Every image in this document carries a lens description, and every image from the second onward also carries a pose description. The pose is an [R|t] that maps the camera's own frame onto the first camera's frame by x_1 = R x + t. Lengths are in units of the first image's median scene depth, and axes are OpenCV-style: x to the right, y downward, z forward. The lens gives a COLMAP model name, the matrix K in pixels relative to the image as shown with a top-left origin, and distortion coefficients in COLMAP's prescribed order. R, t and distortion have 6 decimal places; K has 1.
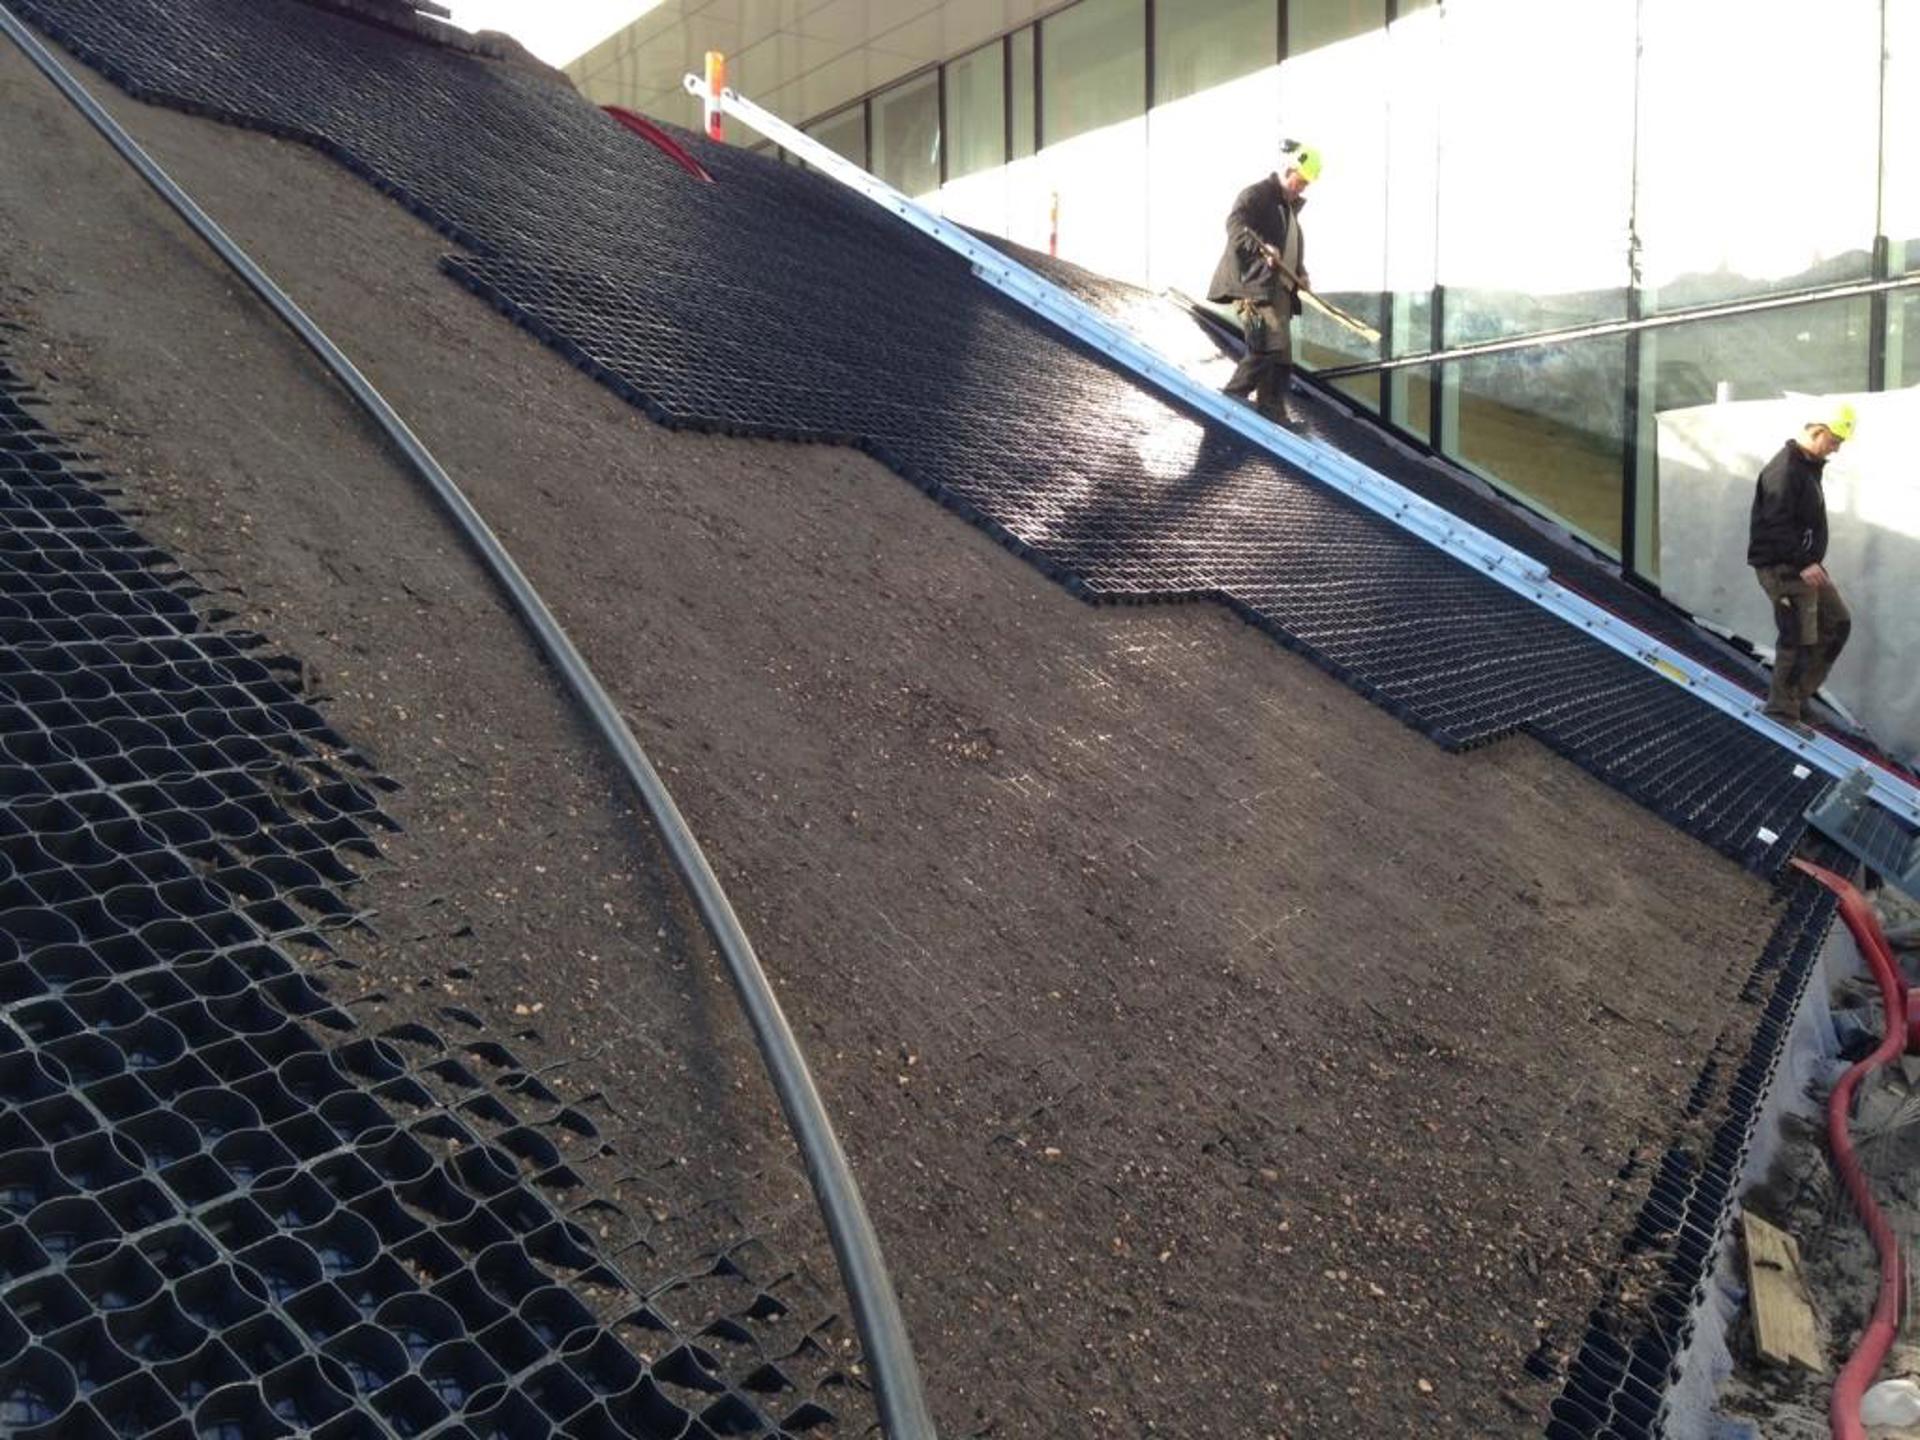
lens RADIAL K [[1863.7, 0, 960.0], [0, 1863.7, 720.0], [0, 0, 1]] dist [0.264929, -0.372722]
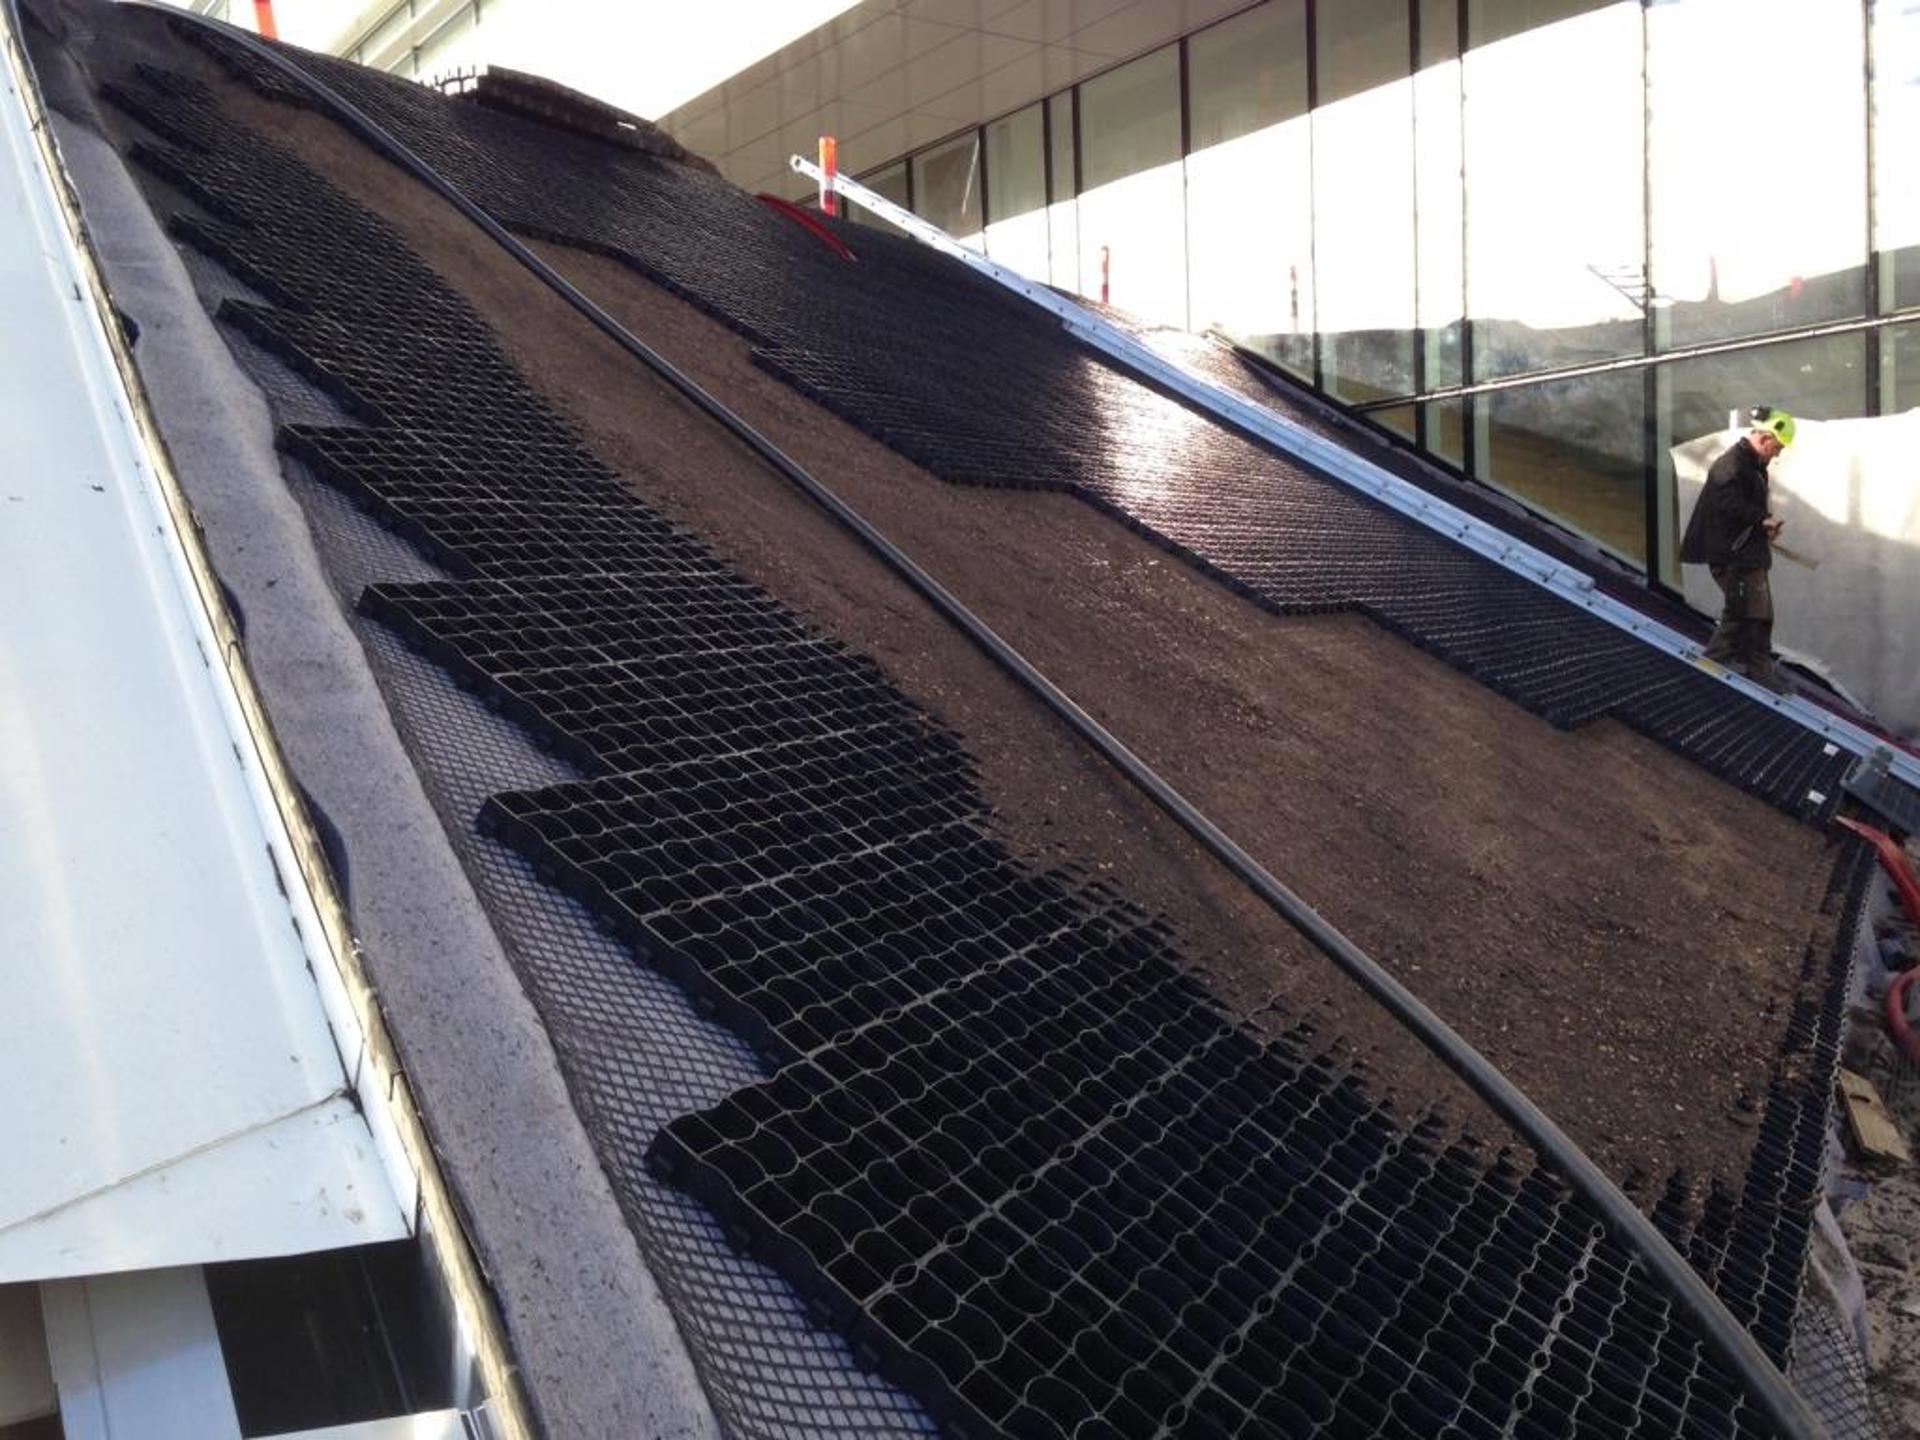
lens RADIAL K [[1863.7, 0, 960.0], [0, 1863.7, 720.0], [0, 0, 1]] dist [0.264929, -0.372722]
pose [[0.999686, -0.022168, 0.011721, -0.082848], [0.022332, 0.999652, -0.014045, 0.011228], [-0.011406, 0.014302, 0.999833, -0.128405]]
